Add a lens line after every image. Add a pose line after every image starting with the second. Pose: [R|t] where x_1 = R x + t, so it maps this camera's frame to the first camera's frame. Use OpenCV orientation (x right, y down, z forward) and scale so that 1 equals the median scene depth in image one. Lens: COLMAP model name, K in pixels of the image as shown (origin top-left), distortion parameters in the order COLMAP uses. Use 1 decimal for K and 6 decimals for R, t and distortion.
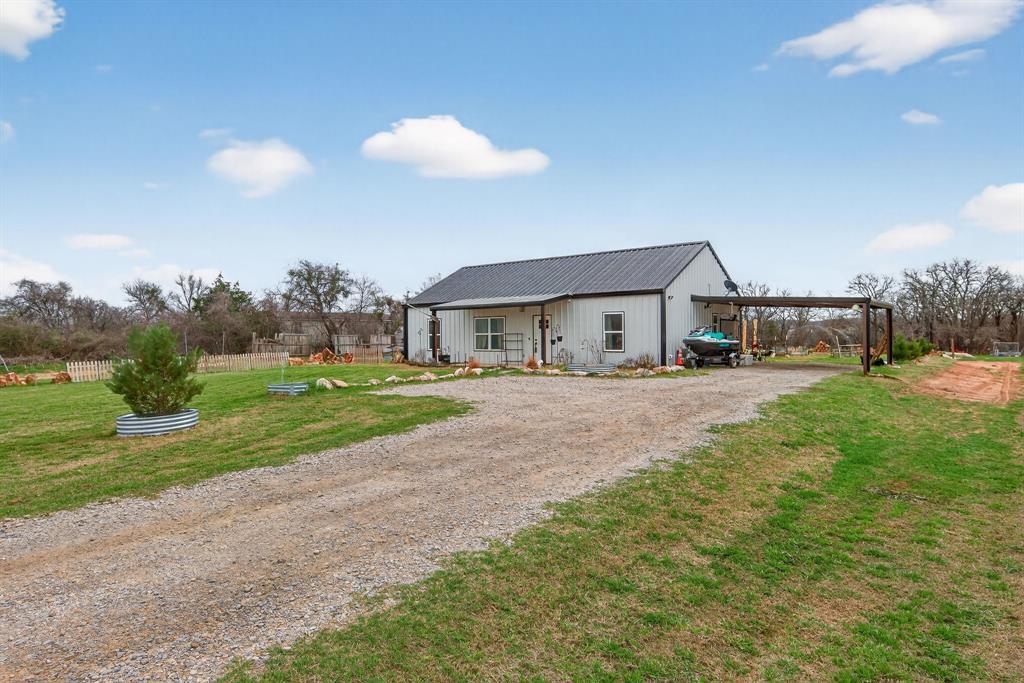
lens RADIAL K [[586.8, 0, 512.0], [0, 586.8, 341.5], [0, 0, 1]] dist [0.001723, 0.000616]
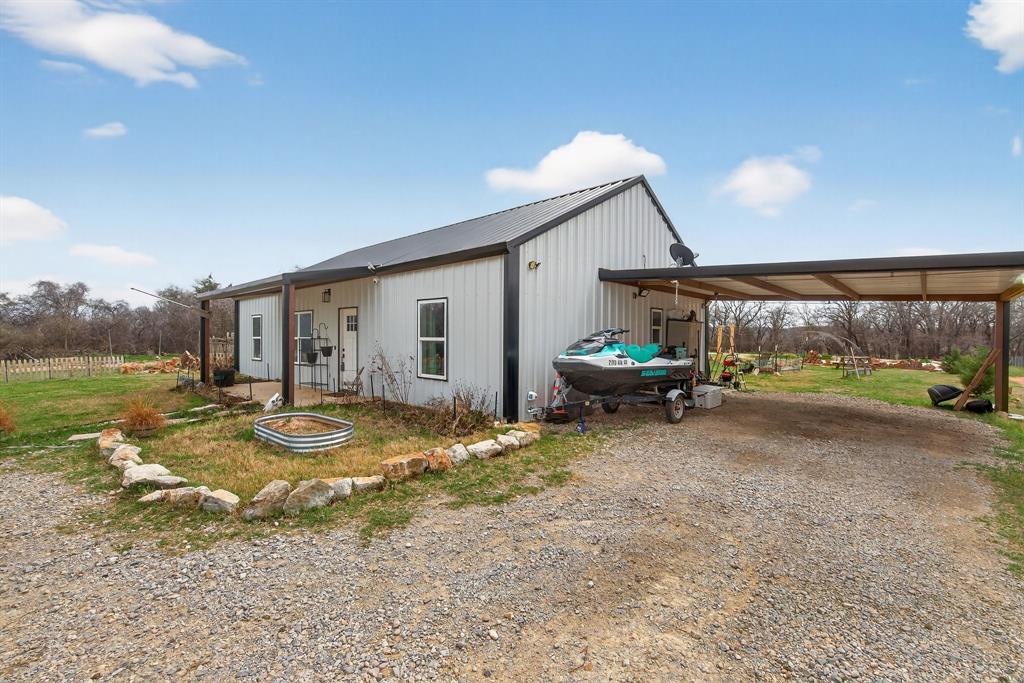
lens RADIAL K [[461.2, 0, 512.0], [0, 461.2, 341.5], [0, 0, 1]] dist [-0.000921, -0.000180]
pose [[0.998302, 0.014470, -0.056429, 0.256473], [-0.014460, 0.999895, 0.000586, -0.015398], [0.056432, 0.000231, 0.998406, 0.604471]]
